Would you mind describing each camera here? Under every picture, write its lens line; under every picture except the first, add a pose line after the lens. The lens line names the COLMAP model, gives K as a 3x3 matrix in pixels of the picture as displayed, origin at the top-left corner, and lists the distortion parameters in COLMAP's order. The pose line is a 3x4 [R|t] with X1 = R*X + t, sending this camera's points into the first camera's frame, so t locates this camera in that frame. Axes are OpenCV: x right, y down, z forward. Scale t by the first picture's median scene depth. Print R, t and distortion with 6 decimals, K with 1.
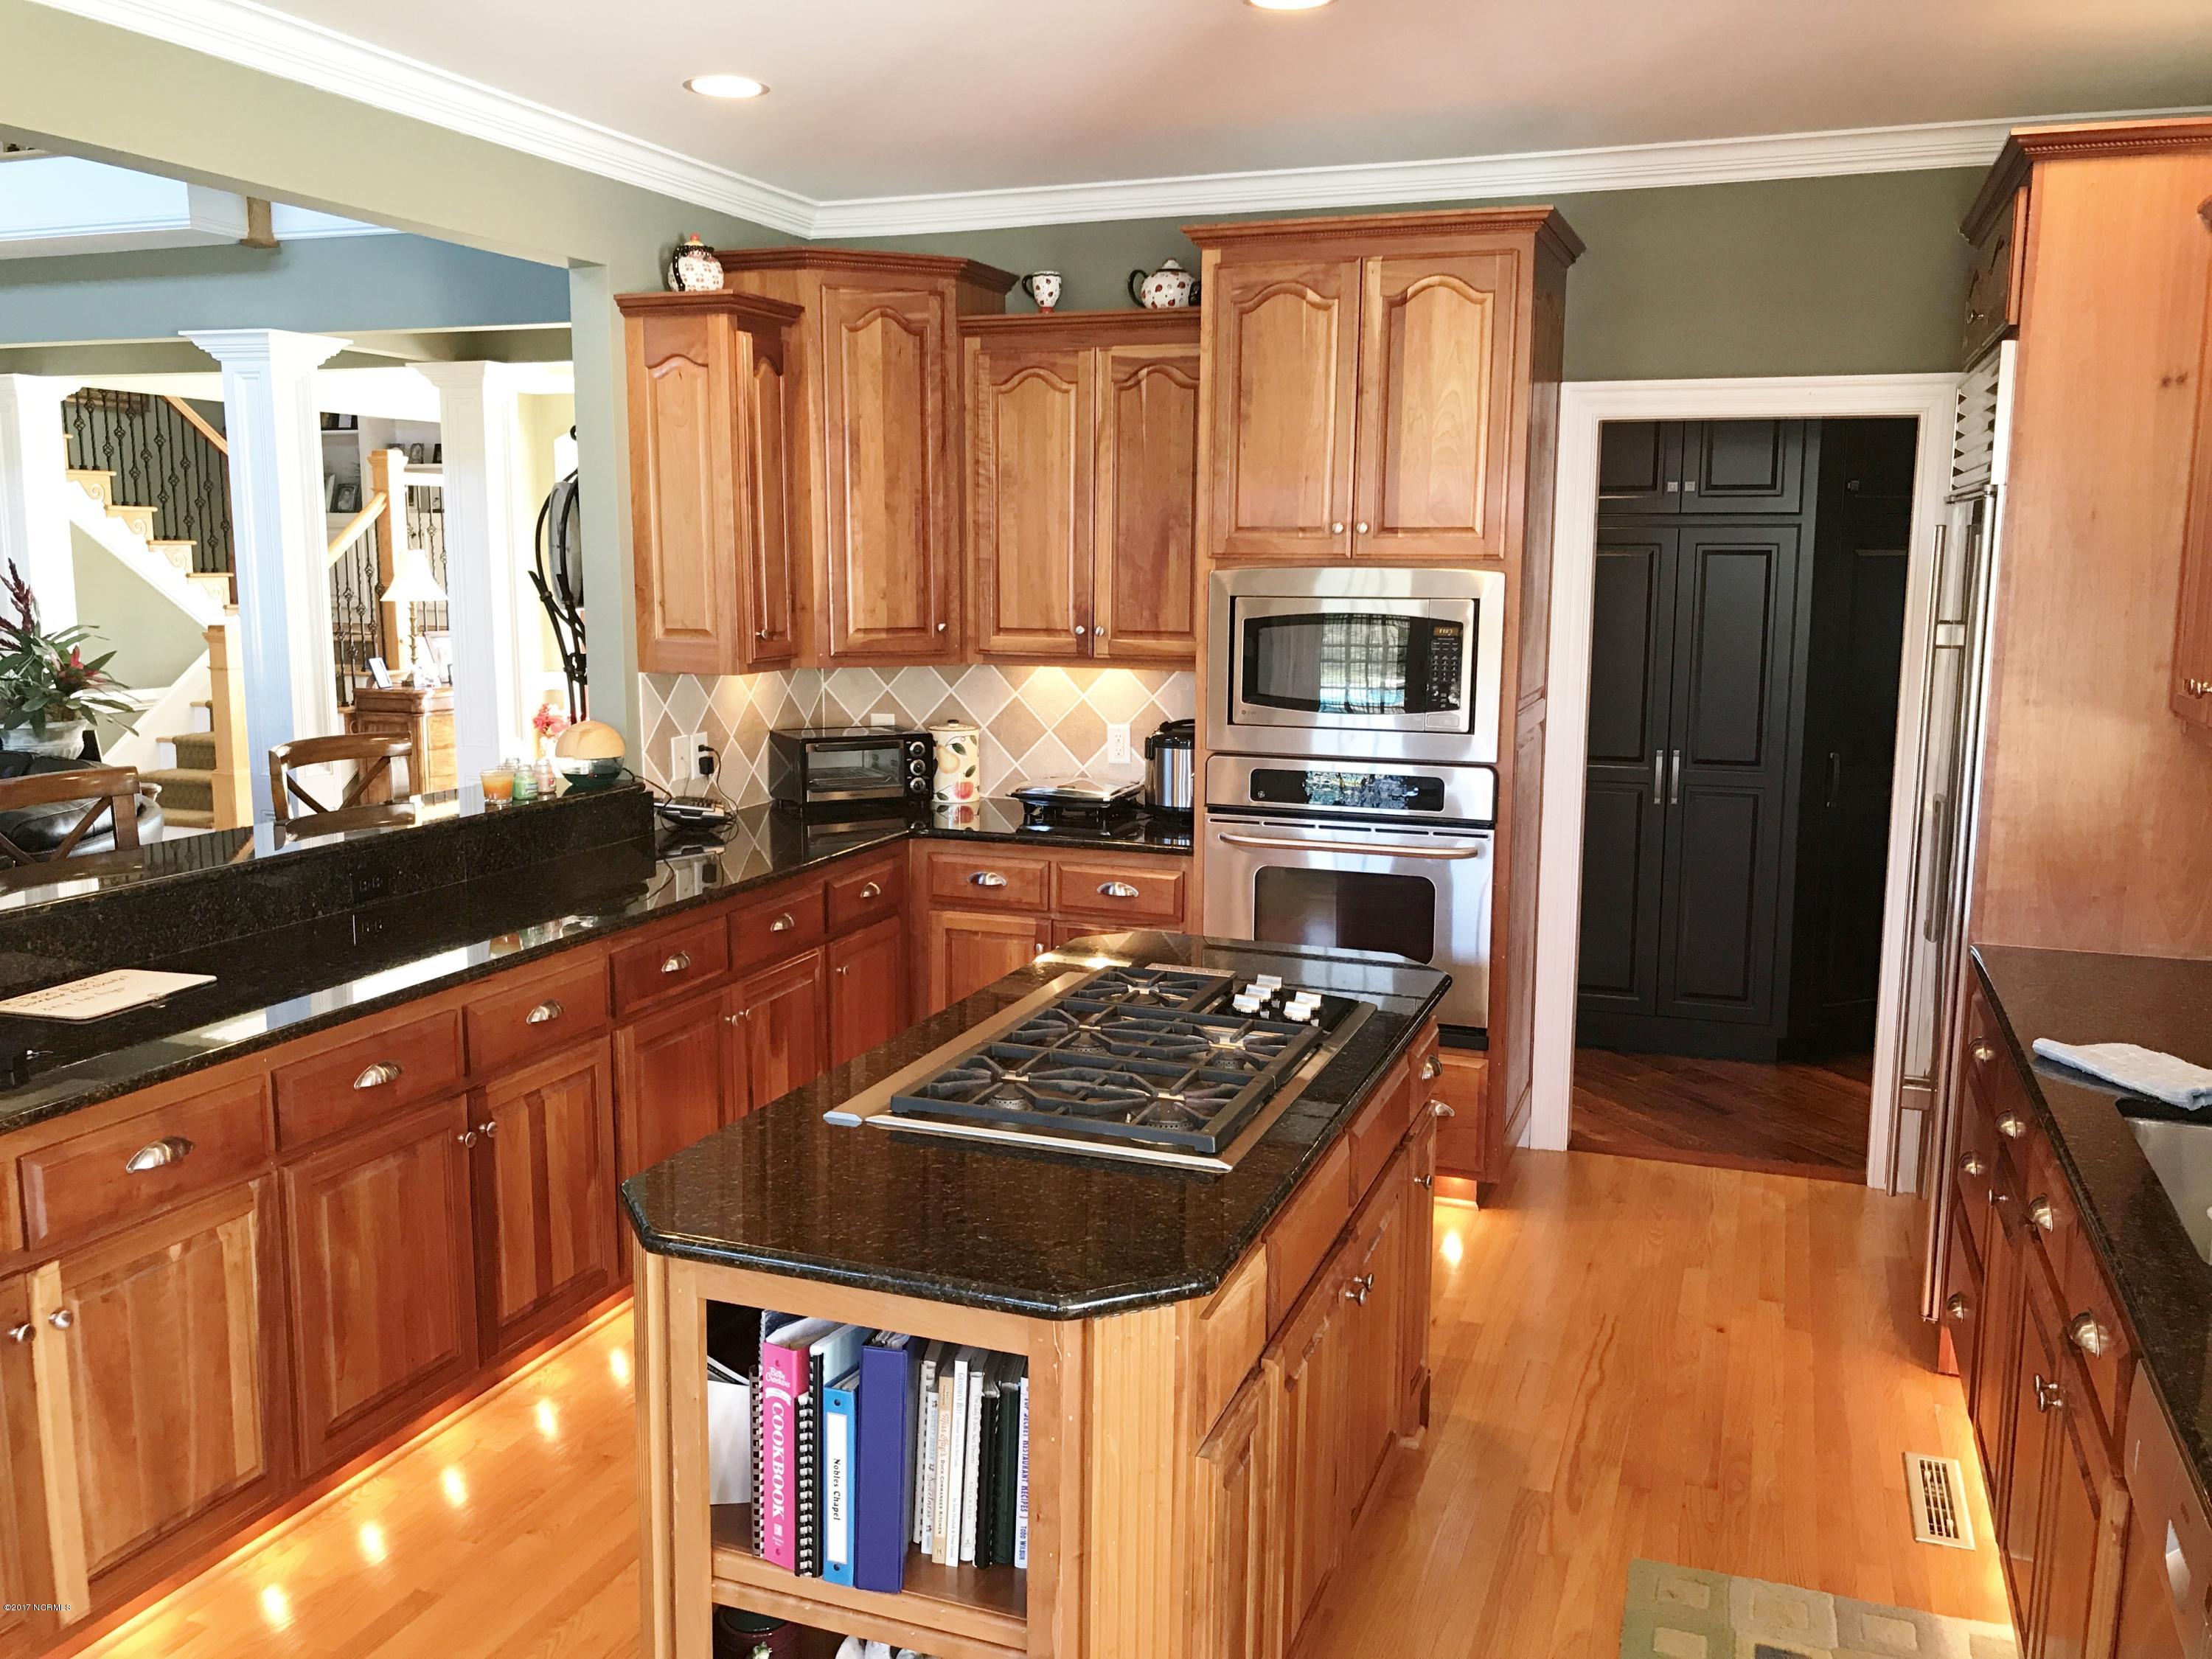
lens RADIAL K [[1812.4, 0, 1108.7], [0, 1812.4, 836.6], [0, 0, 1]] dist [0.035421, -0.045050]
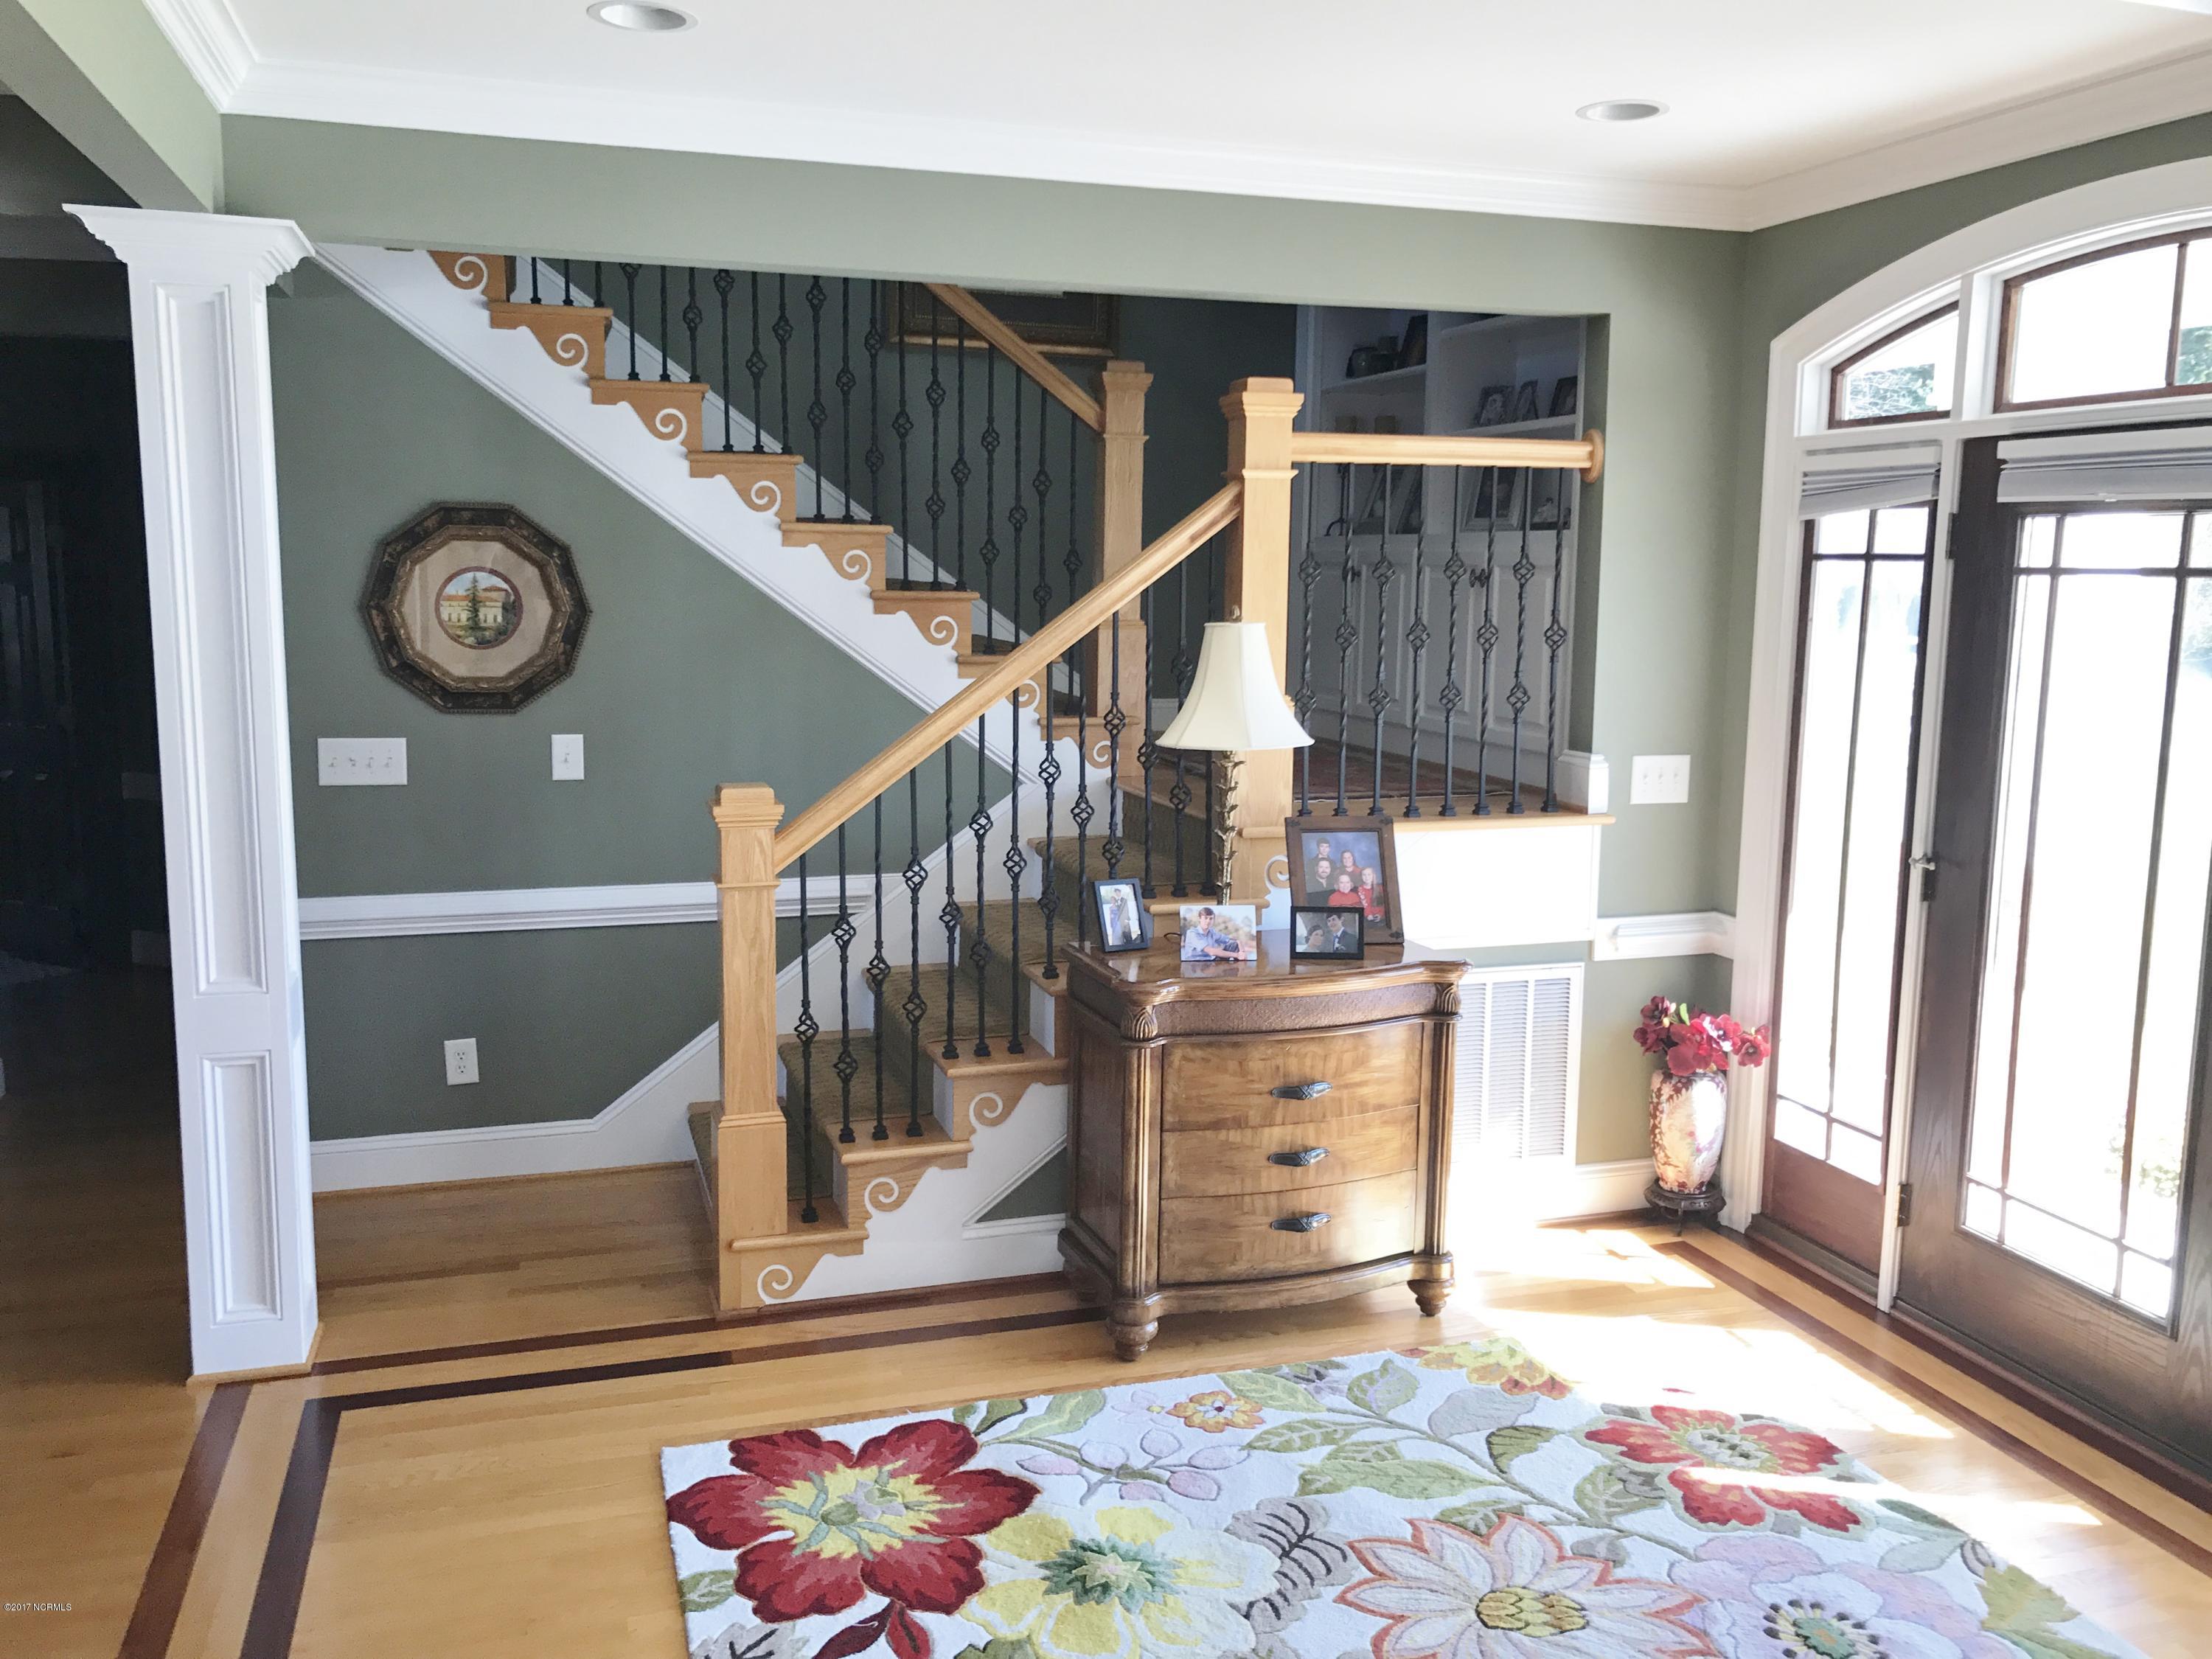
lens RADIAL K [[1812.4, 0, 1109.4], [0, 1812.4, 827.2], [0, 0, 1]] dist [0.035421, -0.045050]
pose [[0.601086, 0.116098, -0.790707, -0.078909], [-0.131266, 0.990297, 0.045616, -0.124822], [0.788331, 0.076374, 0.610493, 0.723634]]
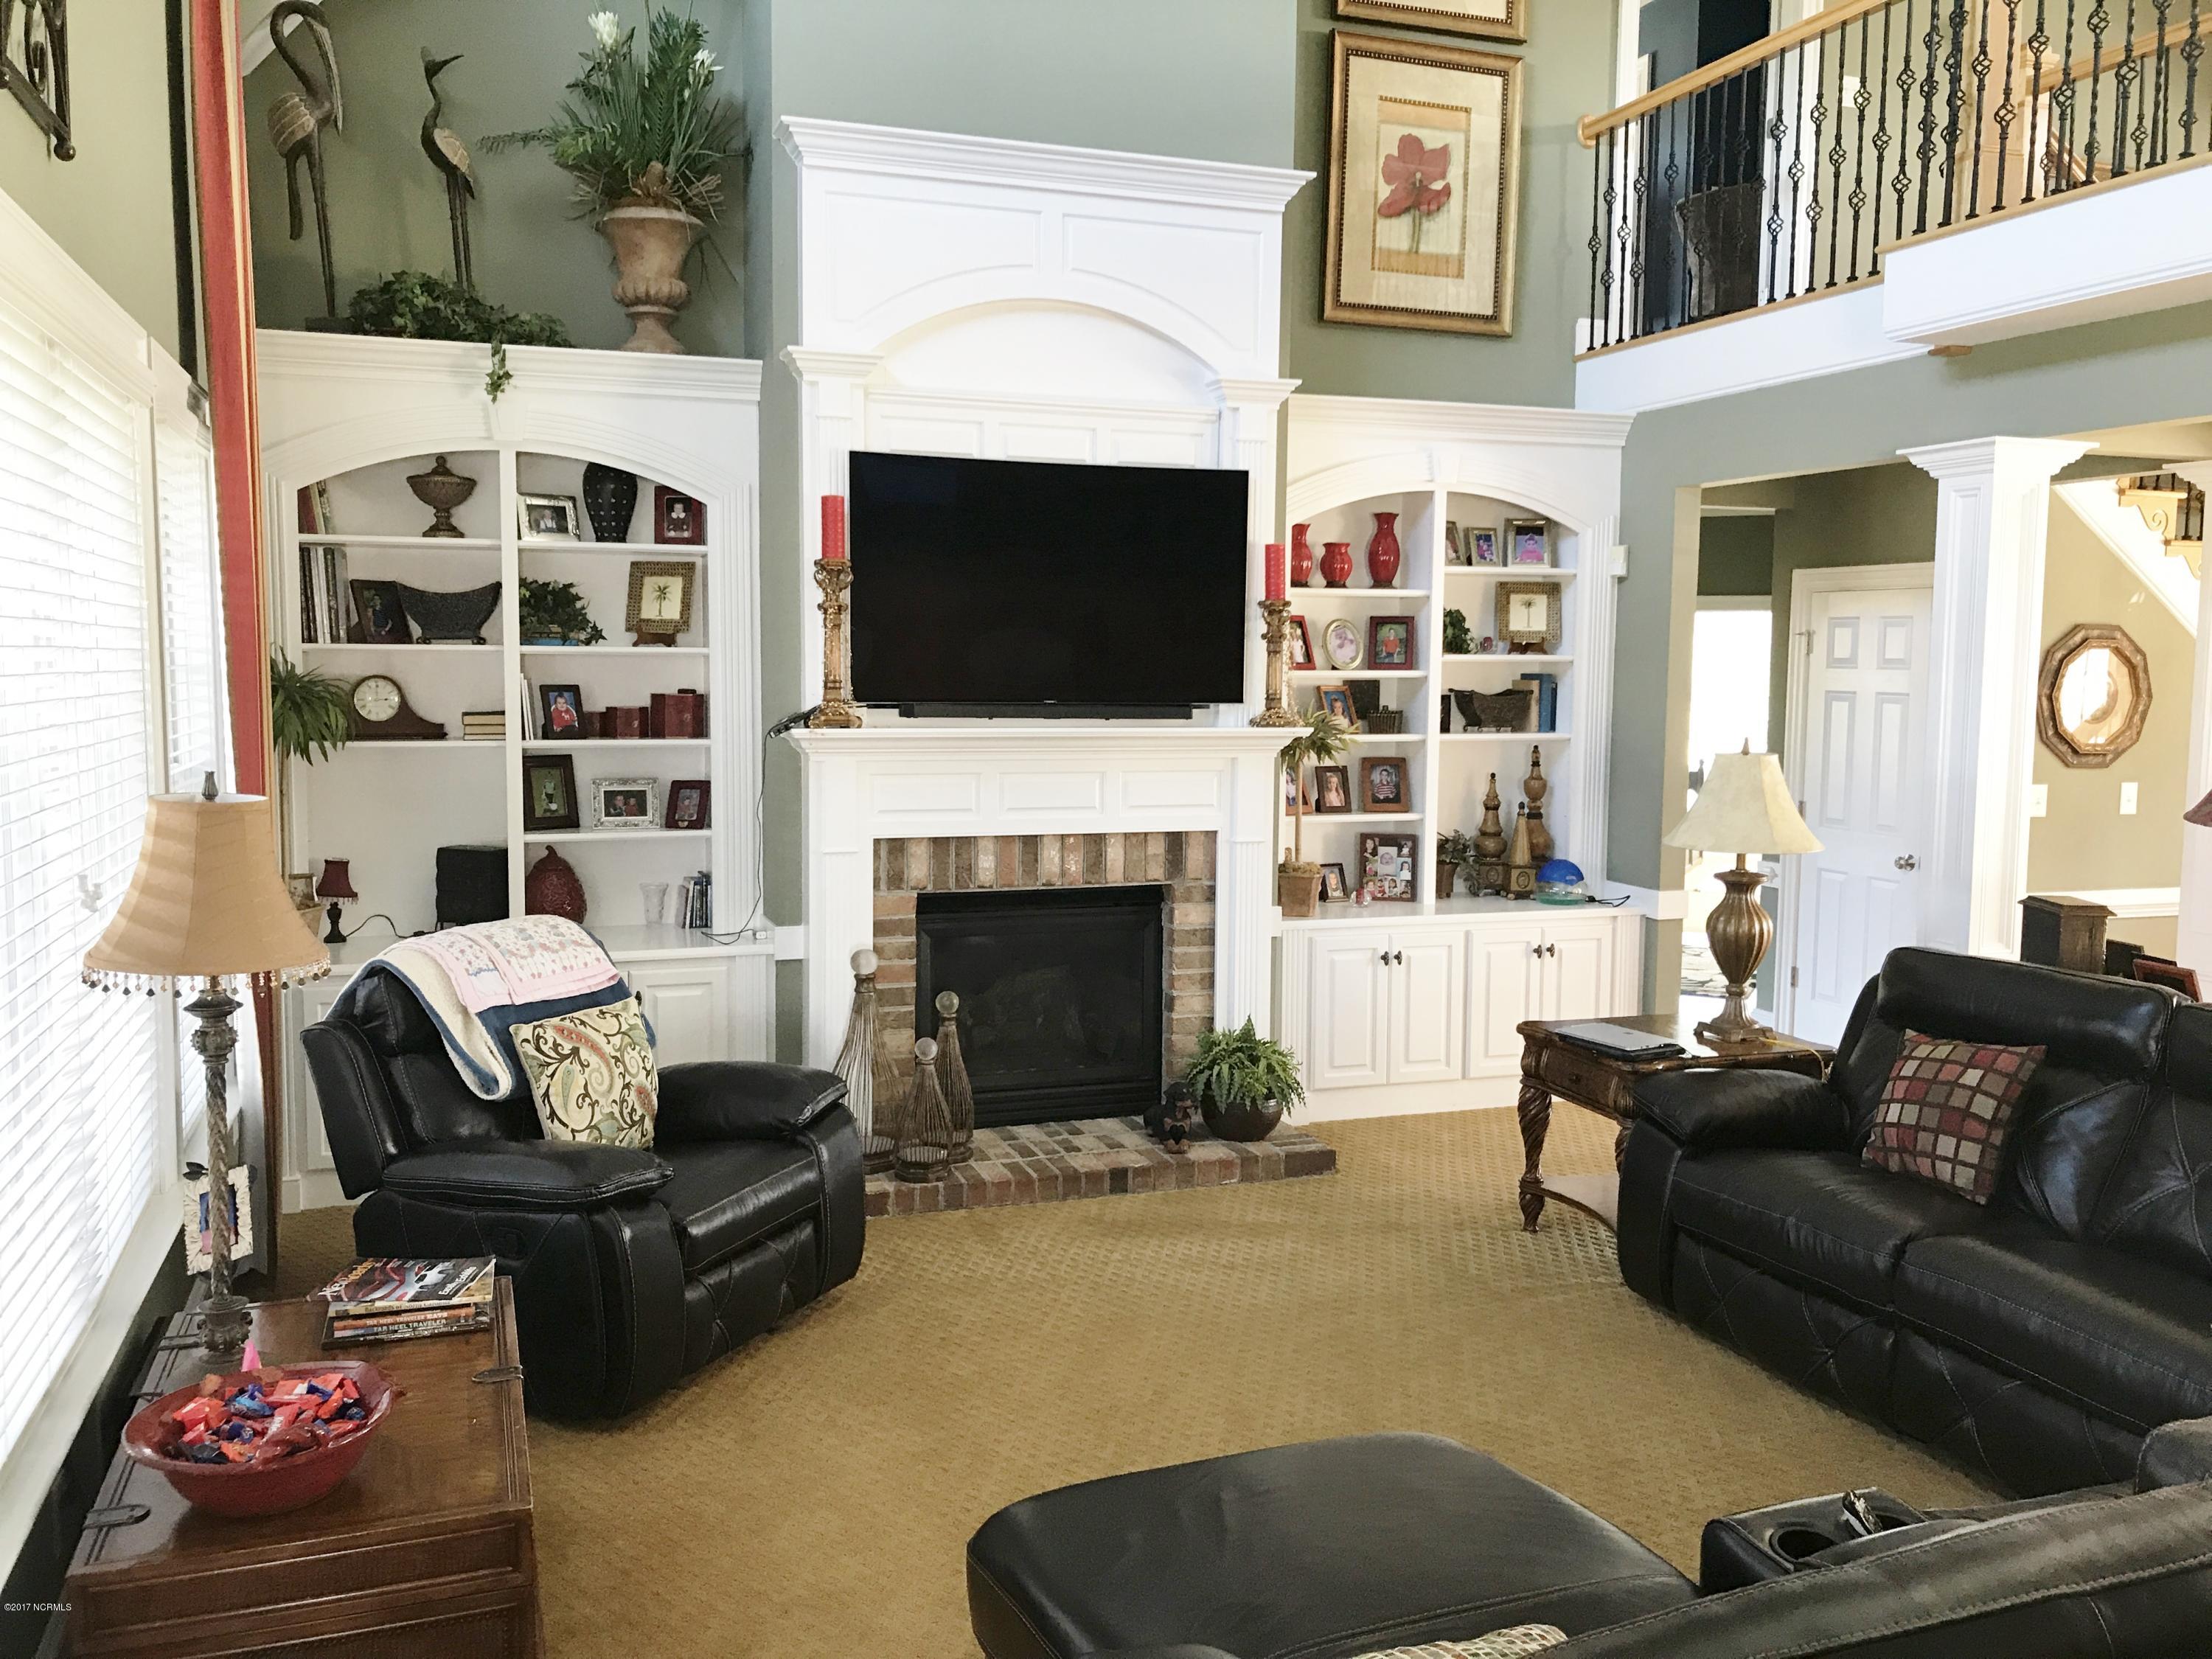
lens RADIAL K [[1812.4, 0, 1113.6], [0, 1812.4, 828.4], [0, 0, 1]] dist [0.035421, -0.045050]
pose [[0.628317, 0.070031, -0.774799, -0.250061], [-0.127062, 0.991804, -0.013395, -0.033596], [0.767511, 0.106864, 0.632066, 0.173643]]
